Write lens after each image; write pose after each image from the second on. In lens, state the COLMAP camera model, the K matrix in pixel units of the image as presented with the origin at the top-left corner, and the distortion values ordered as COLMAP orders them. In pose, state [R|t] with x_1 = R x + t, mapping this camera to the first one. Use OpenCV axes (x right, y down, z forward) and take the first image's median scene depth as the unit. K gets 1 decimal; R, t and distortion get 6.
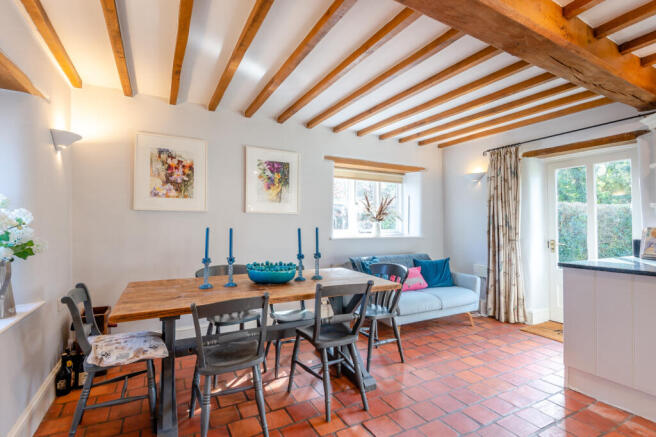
lens RADIAL K [[303.4, 0, 315.6], [0, 303.4, 215.9], [0, 0, 1]] dist [0.001838, 0.000159]
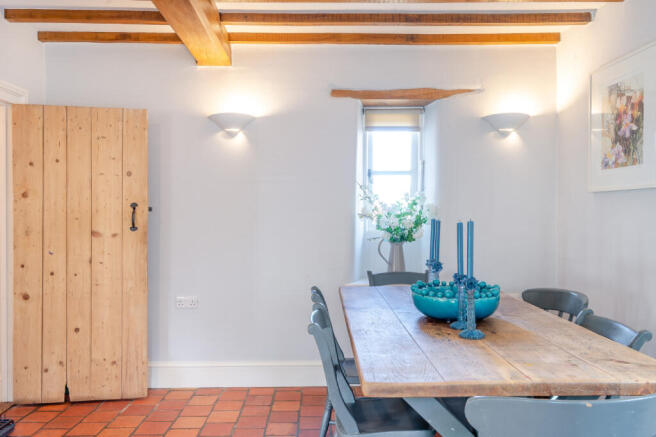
lens RADIAL K [[513.4, 0, 328.0], [0, 513.4, 218.5], [0, 0, 1]] dist [0.004407, 0.001327]
pose [[-0.444998, 0.006905, -0.895505, 0.624347], [0.025779, 0.999655, -0.005102, 0.027160], [0.895160, -0.025355, -0.445022, 0.926336]]
